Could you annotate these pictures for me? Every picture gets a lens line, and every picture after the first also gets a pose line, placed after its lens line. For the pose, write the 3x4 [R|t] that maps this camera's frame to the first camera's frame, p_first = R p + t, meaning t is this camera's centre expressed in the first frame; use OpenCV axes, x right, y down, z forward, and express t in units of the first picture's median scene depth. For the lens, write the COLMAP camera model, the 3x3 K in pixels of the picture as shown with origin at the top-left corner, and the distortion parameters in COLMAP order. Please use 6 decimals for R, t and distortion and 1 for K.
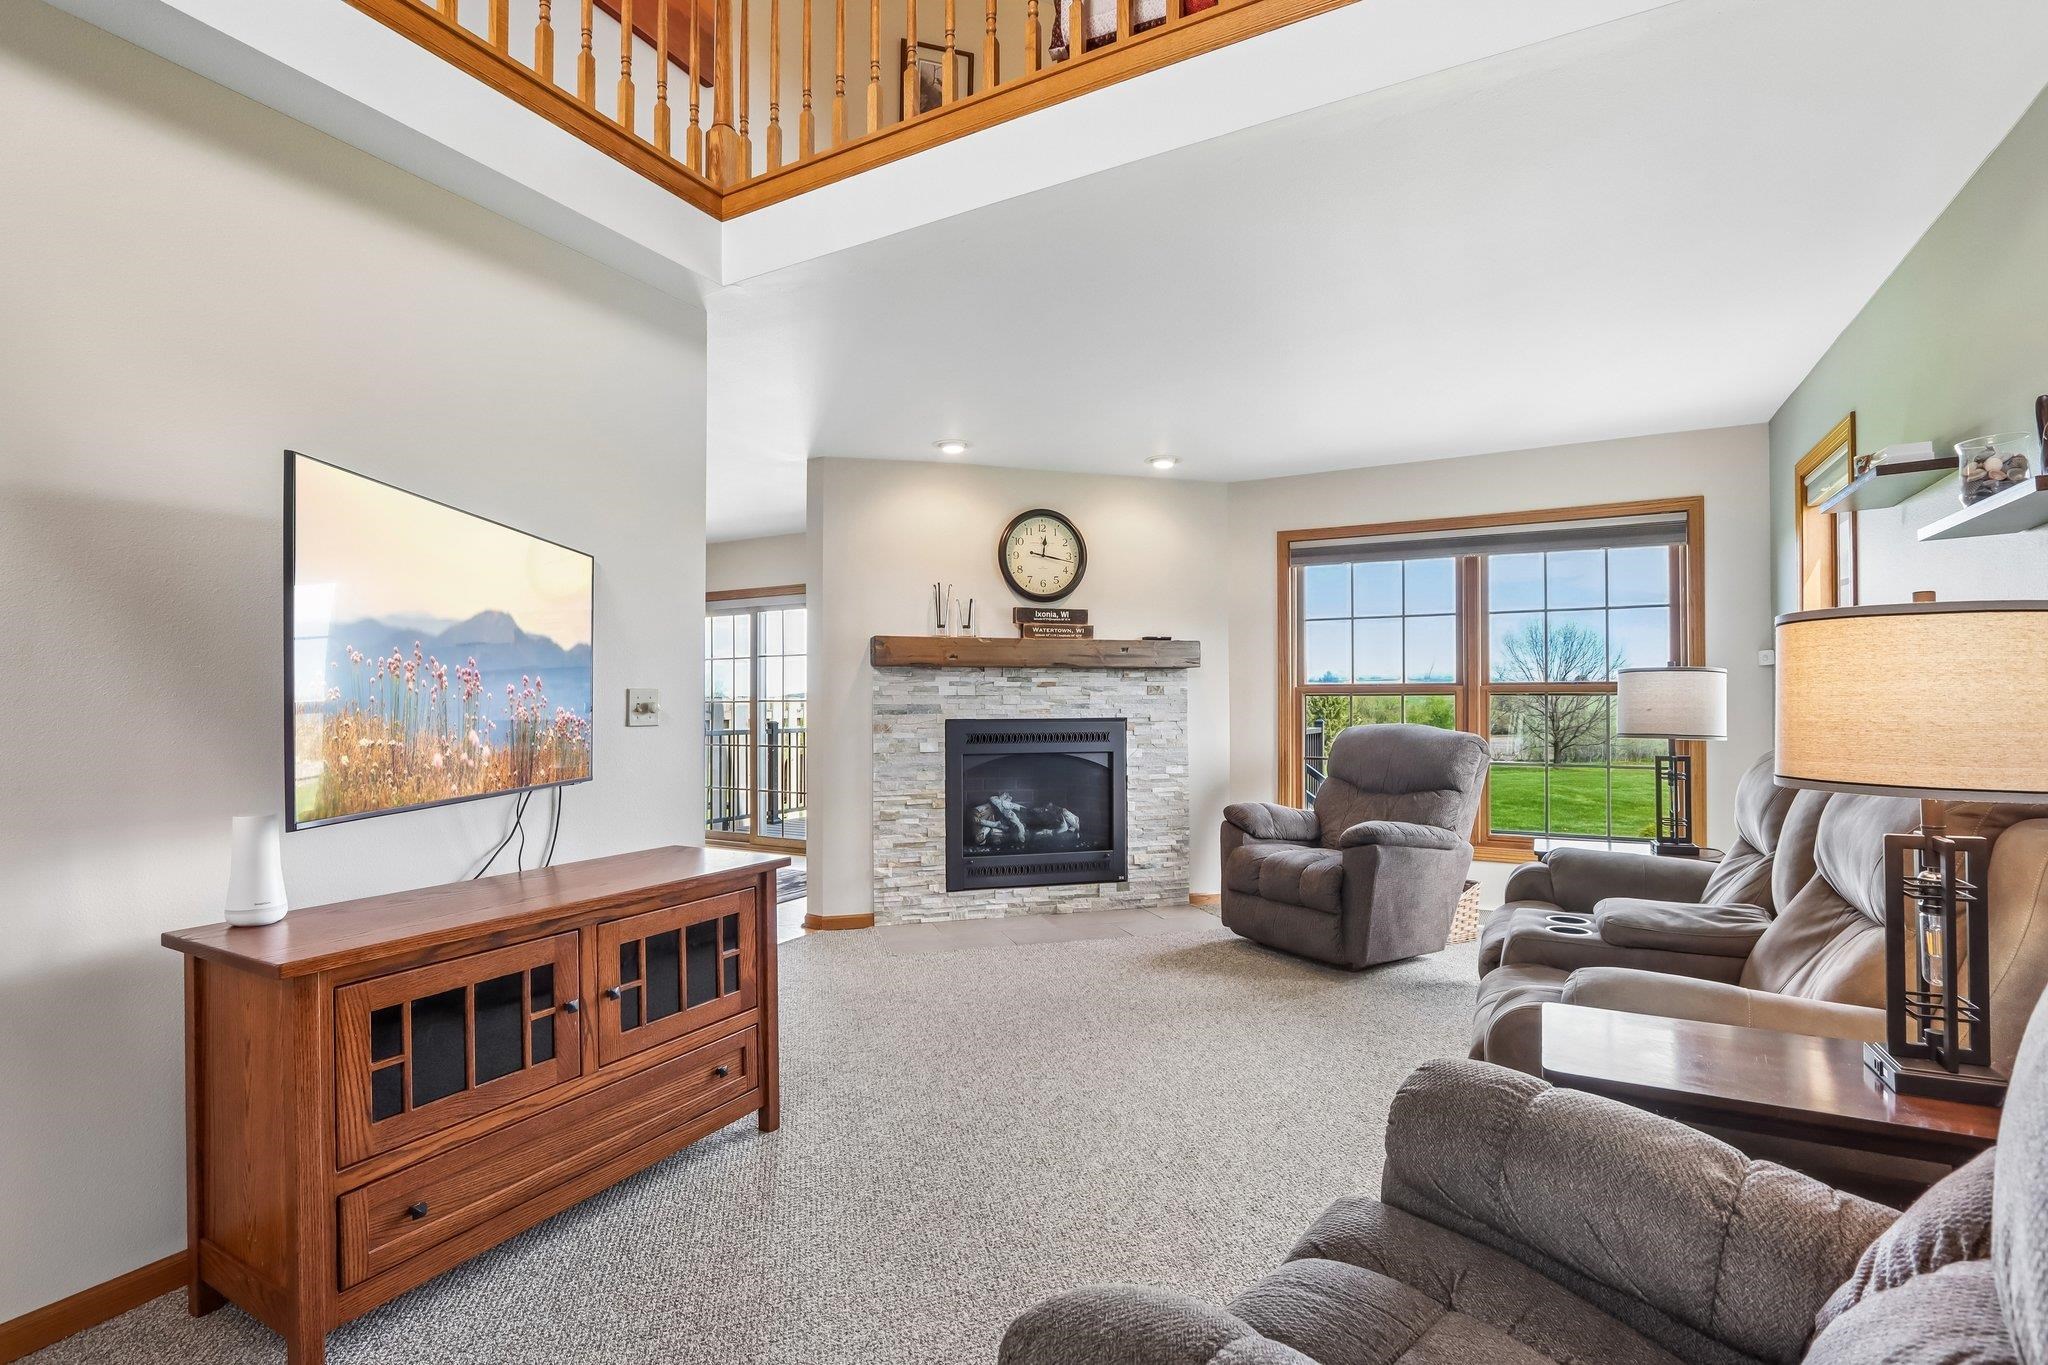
lens RADIAL K [[969.2, 0, 997.5], [0, 969.2, 687.0], [0, 0, 1]] dist [-0.034281, 0.000686]
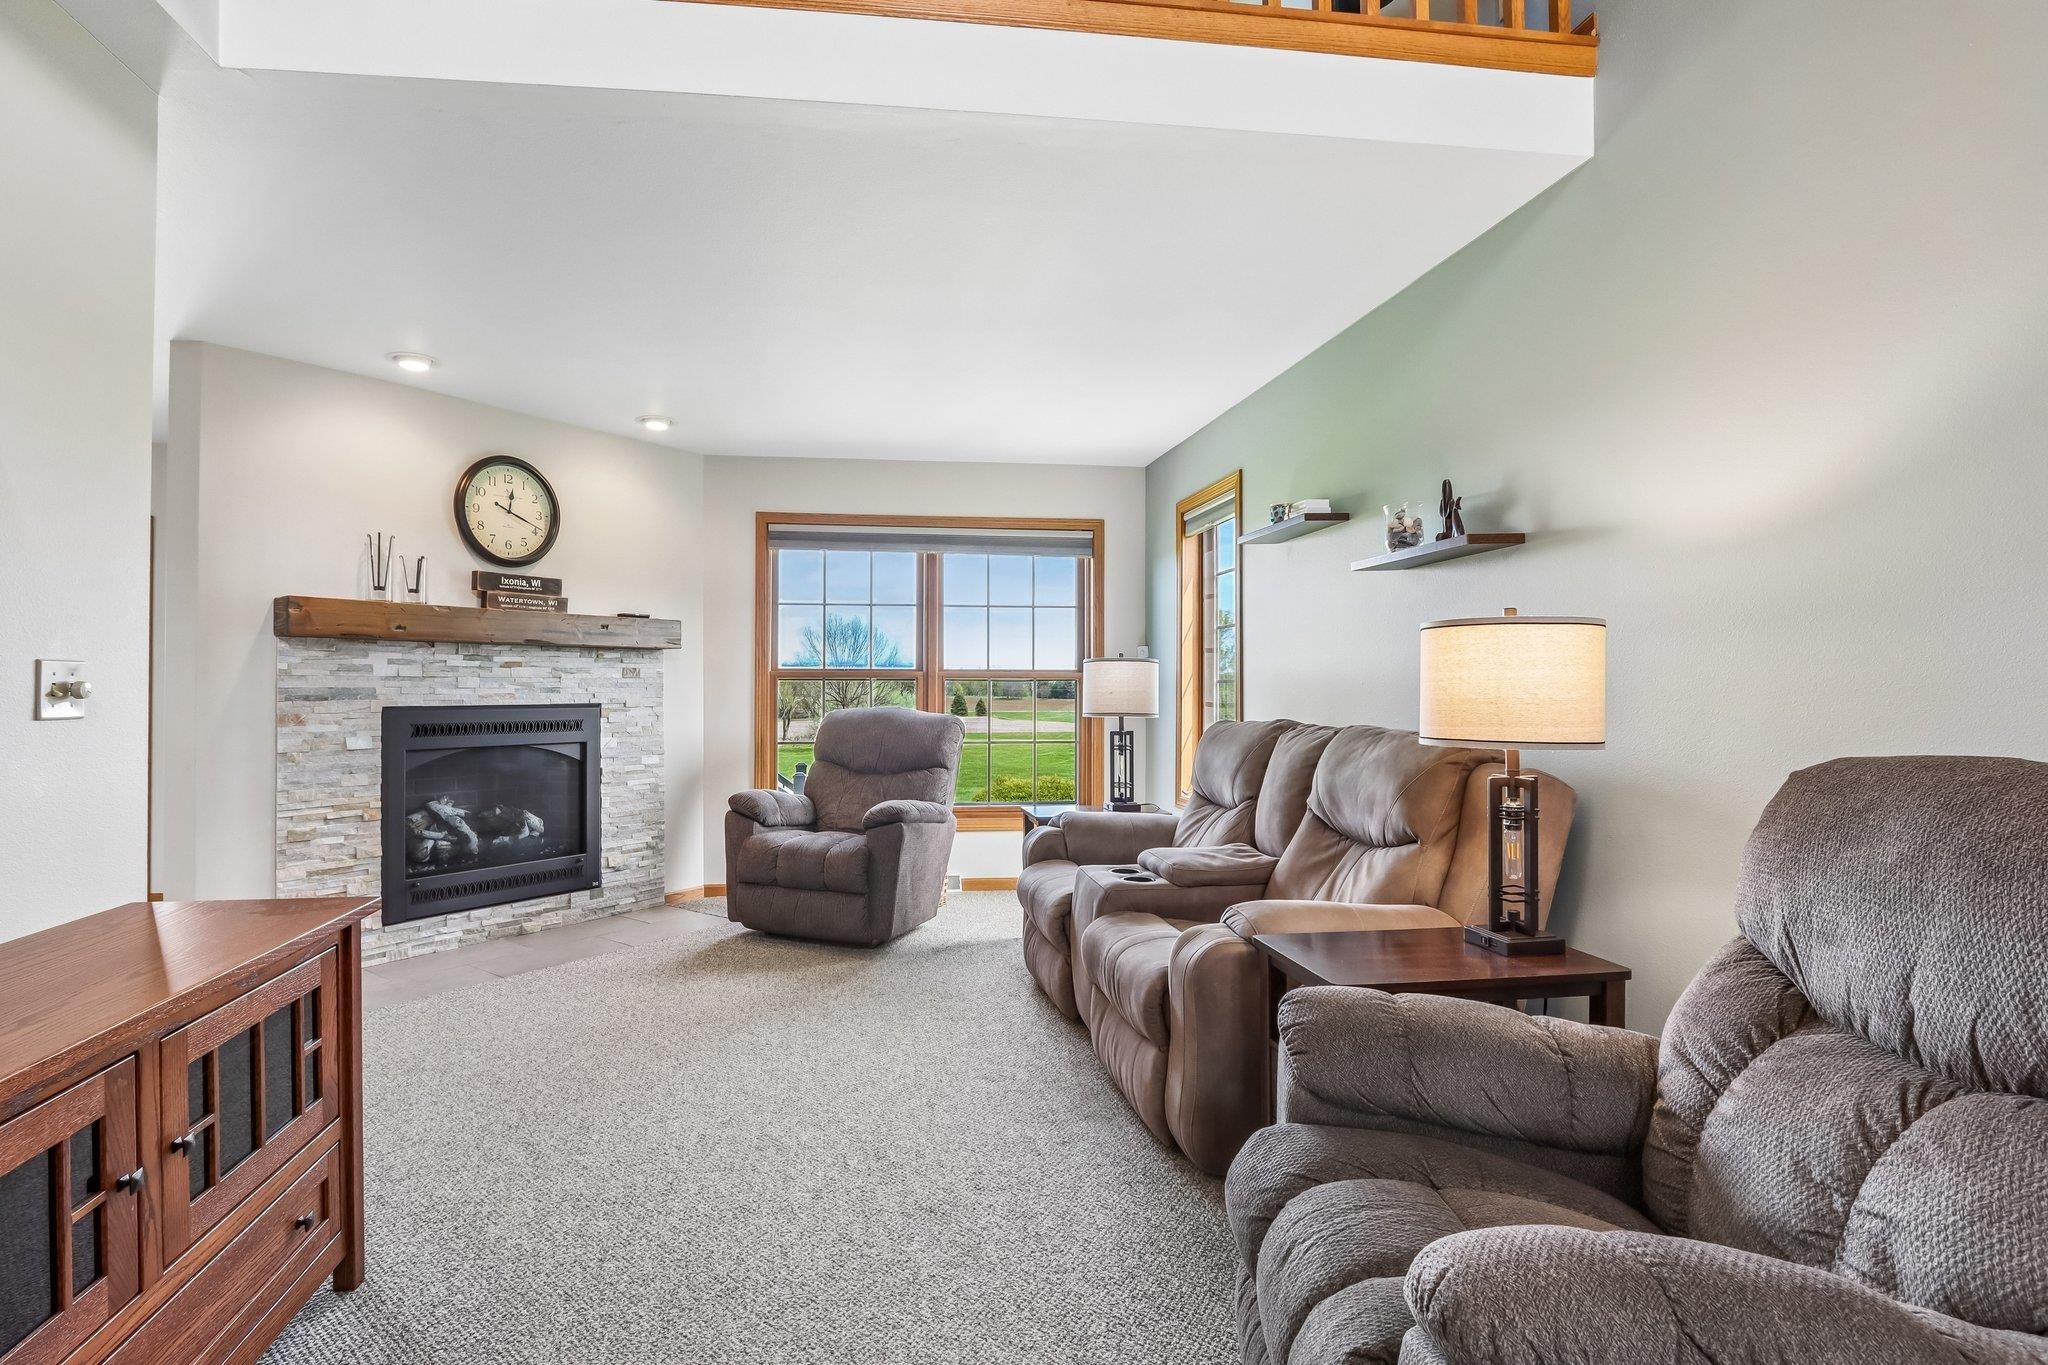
lens RADIAL K [[990.2, 0, 970.8], [0, 990.2, 671.4], [0, 0, 1]] dist [-0.031719, 0.000684]
pose [[0.793977, 0.011579, 0.607838, -0.156639], [-0.010958, 0.999929, -0.004734, 0.003117], [-0.607850, -0.002902, 0.794047, 0.078893]]
